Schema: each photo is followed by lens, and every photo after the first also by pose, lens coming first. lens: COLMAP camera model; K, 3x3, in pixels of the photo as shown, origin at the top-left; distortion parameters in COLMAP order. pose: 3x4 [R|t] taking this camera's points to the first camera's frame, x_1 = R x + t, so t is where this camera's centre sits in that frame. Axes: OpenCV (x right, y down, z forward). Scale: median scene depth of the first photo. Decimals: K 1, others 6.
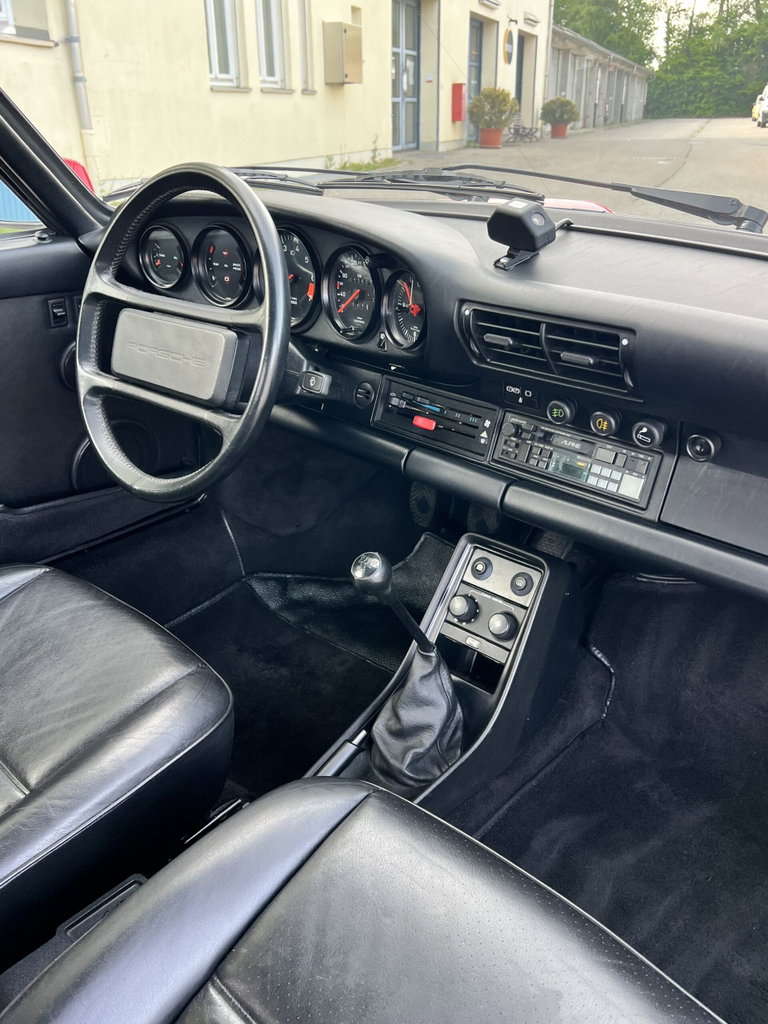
lens RADIAL K [[883.2, 0, 379.4], [0, 883.2, 511.1], [0, 0, 1]] dist [0.170885, -0.410451]
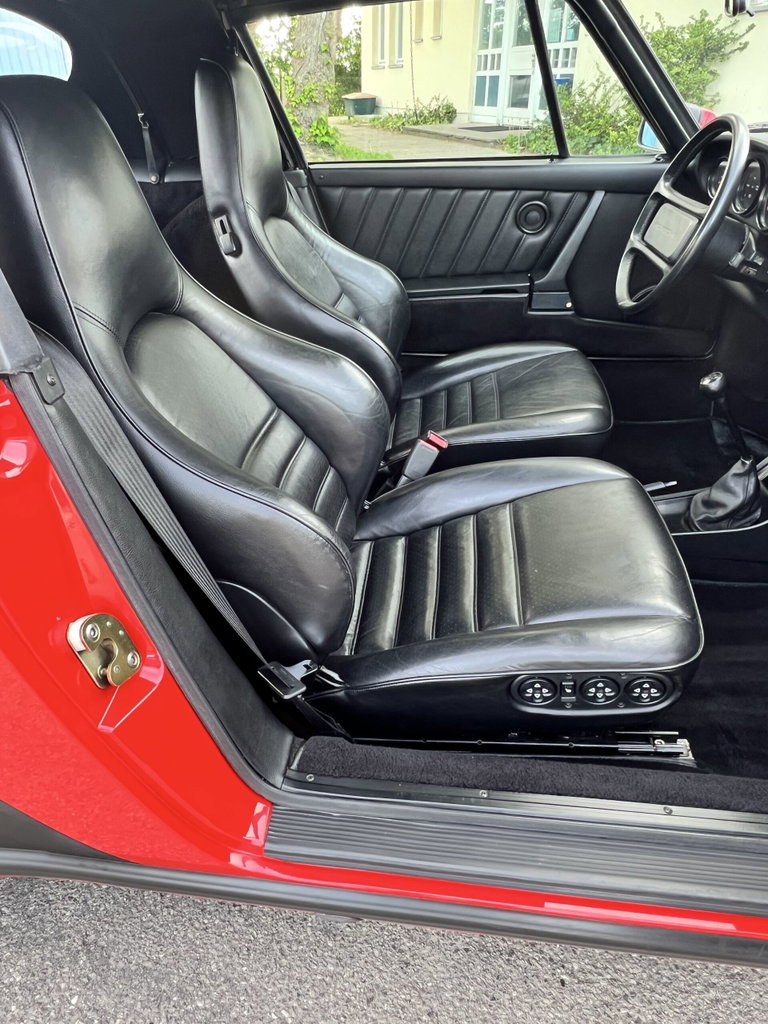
lens RADIAL K [[685.2, 0, 361.4], [0, 685.2, 493.2], [0, 0, 1]] dist [-0.002647, -0.005873]
pose [[0.608688, 0.417486, -0.674688, 0.471462], [-0.325142, 0.906936, 0.267863, 0.112366], [0.723727, 0.056324, 0.687784, -0.271109]]
